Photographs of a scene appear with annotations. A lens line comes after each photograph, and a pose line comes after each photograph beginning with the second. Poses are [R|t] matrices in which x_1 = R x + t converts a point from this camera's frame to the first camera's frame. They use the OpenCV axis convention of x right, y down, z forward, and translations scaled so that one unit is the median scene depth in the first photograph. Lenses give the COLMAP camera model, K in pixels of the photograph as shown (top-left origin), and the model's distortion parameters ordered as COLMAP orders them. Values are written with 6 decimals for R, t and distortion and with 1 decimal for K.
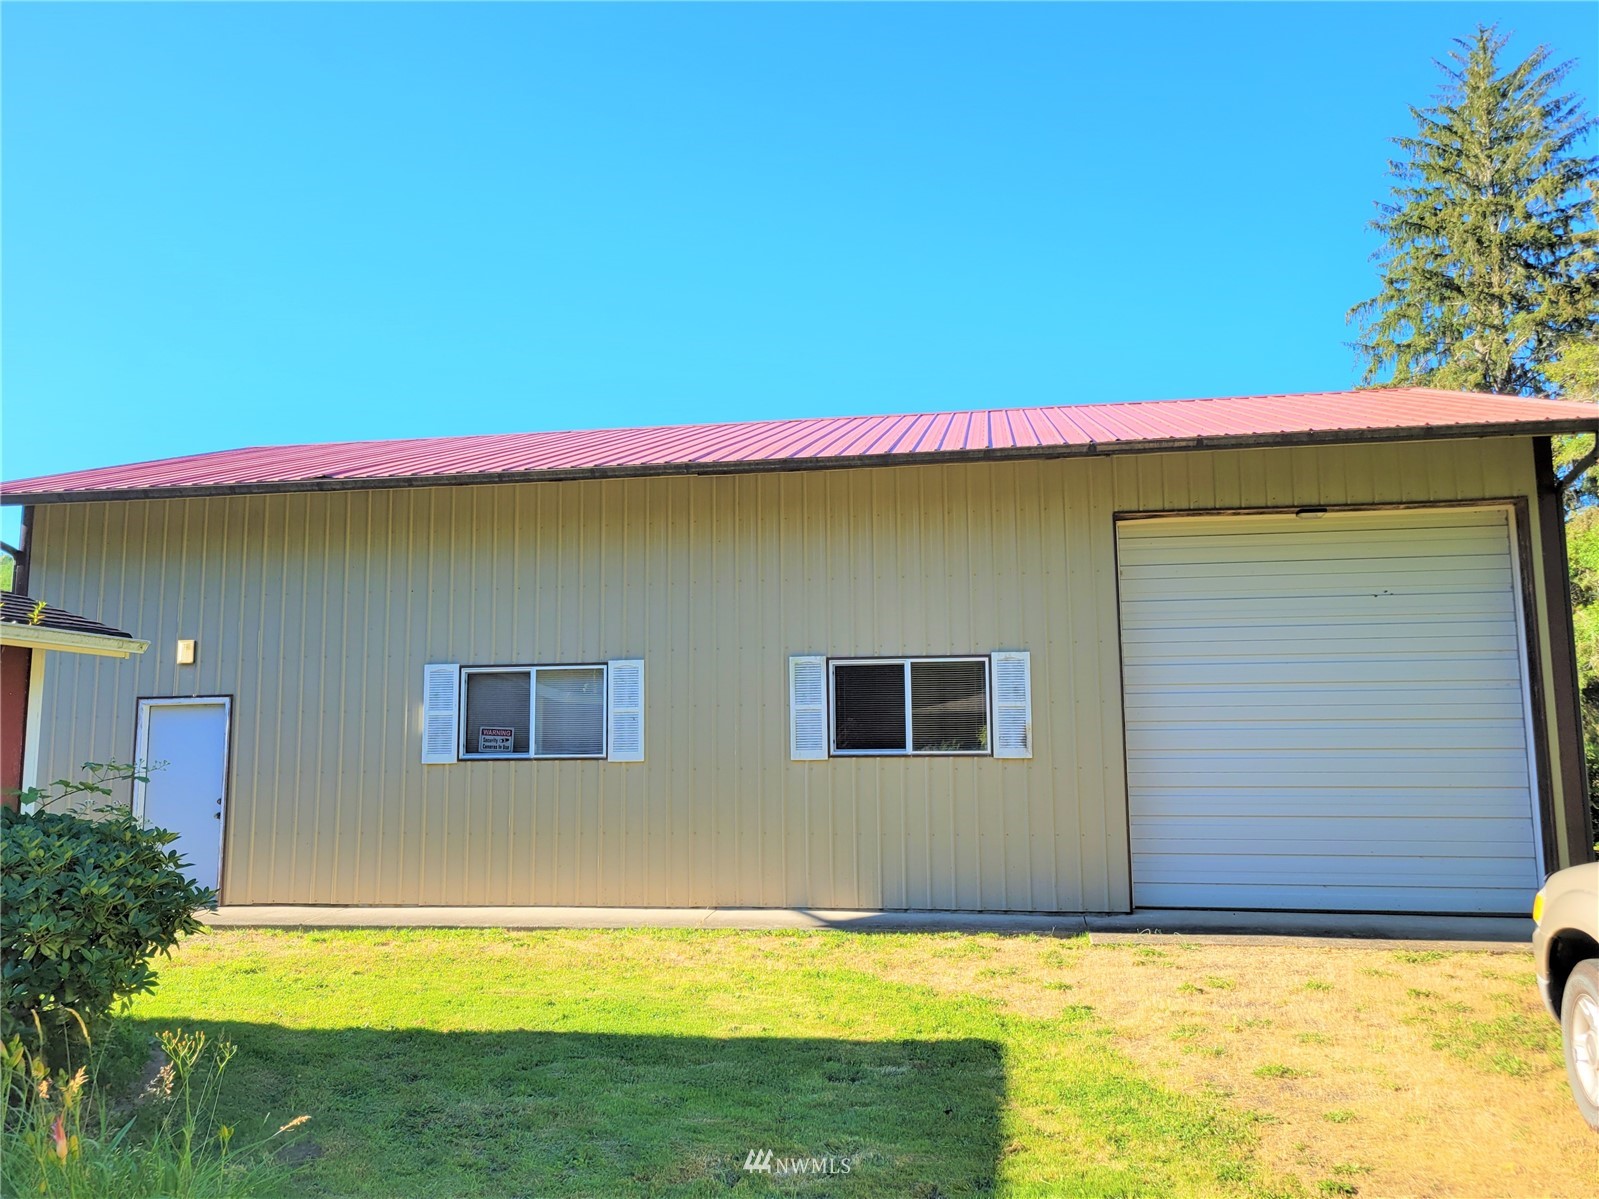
lens RADIAL K [[1208.9, 0, 797.8], [0, 1208.9, 600.8], [0, 0, 1]] dist [0.031638, -0.010580]
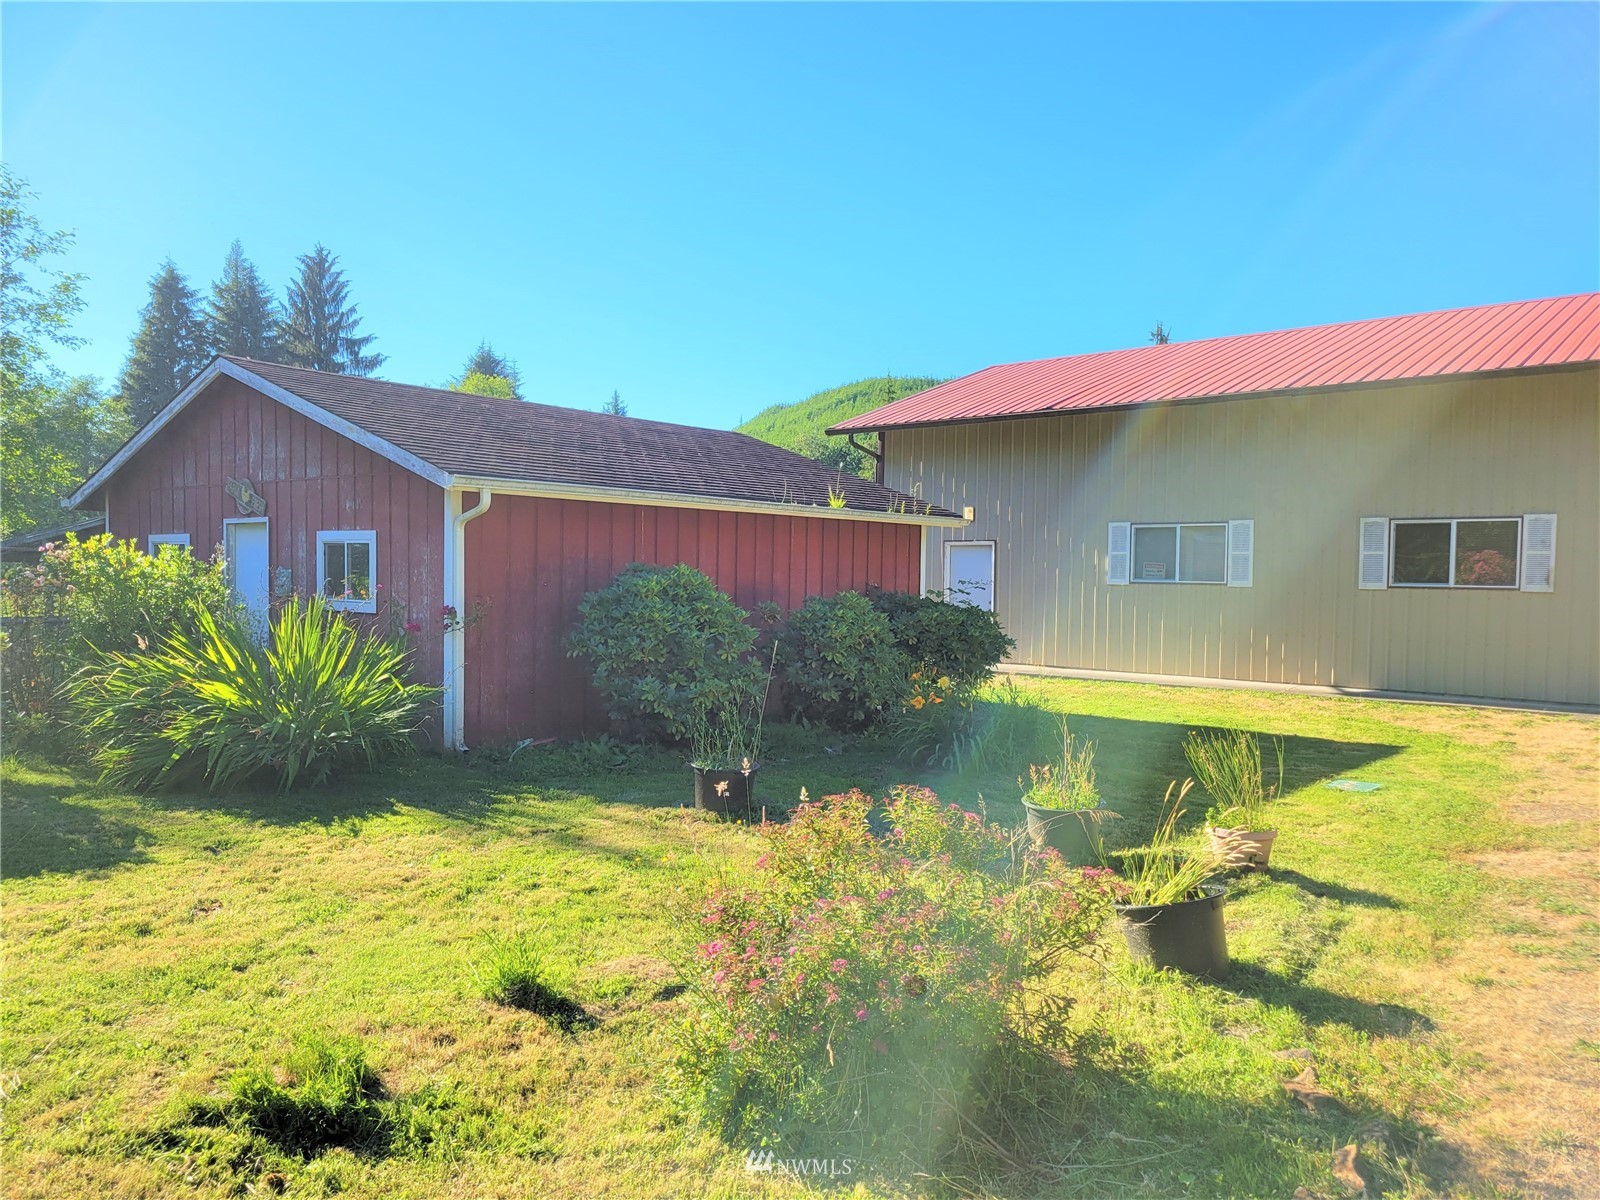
lens RADIAL K [[1209.6, 0, 798.7], [0, 1209.6, 604.6], [0, 0, 1]] dist [0.031638, -0.010580]
pose [[0.853553, 0.035924, -0.519766, 0.181600], [0.043164, 0.989315, 0.139260, -0.082677], [0.519215, -0.141301, 0.842882, -0.586804]]
